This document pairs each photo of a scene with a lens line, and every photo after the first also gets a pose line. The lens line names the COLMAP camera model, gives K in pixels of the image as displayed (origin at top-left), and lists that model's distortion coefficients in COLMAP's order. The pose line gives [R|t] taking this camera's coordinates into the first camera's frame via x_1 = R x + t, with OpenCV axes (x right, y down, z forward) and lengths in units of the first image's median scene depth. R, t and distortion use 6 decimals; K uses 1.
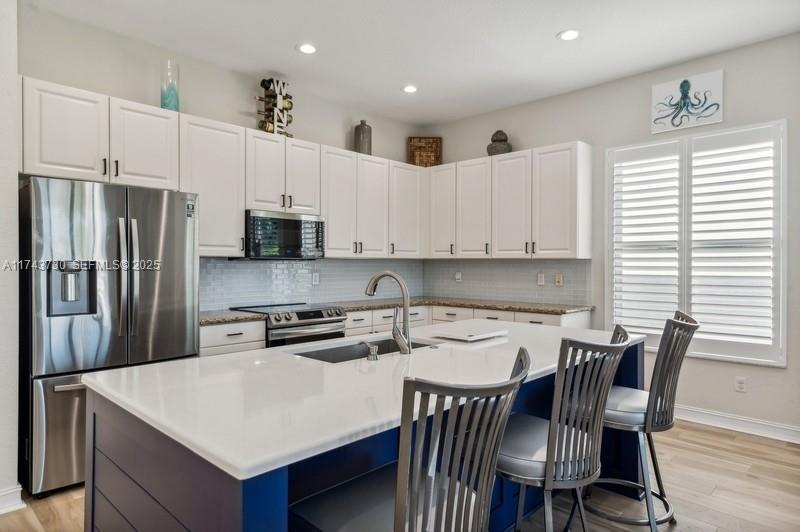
lens RADIAL K [[478.9, 0, 400.0], [0, 478.9, 266.0], [0, 0, 1]] dist [0.002678, 0.000702]
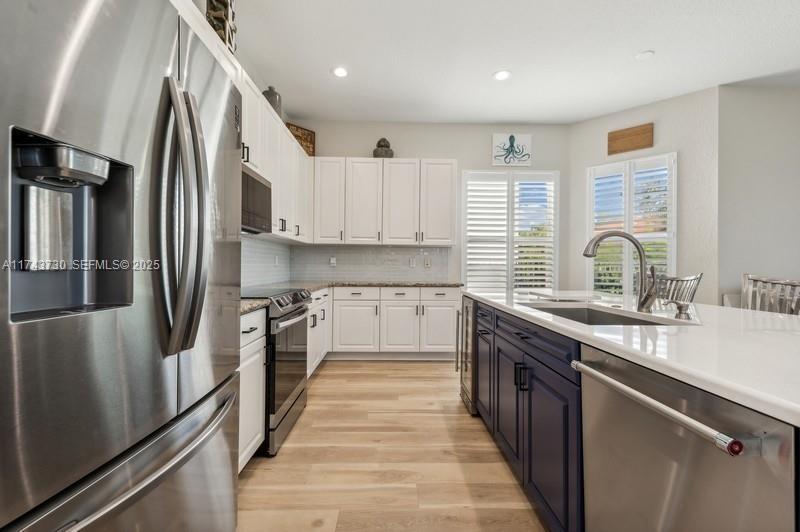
lens RADIAL K [[342.4, 0, 400.0], [0, 342.4, 266.0], [0, 0, 1]] dist [0.001148, 0.000081]
pose [[0.703748, 0.004052, 0.710438, -0.409712], [-0.003334, 0.999992, -0.002401, 0.042242], [-0.710441, -0.000678, 0.703756, 0.409124]]
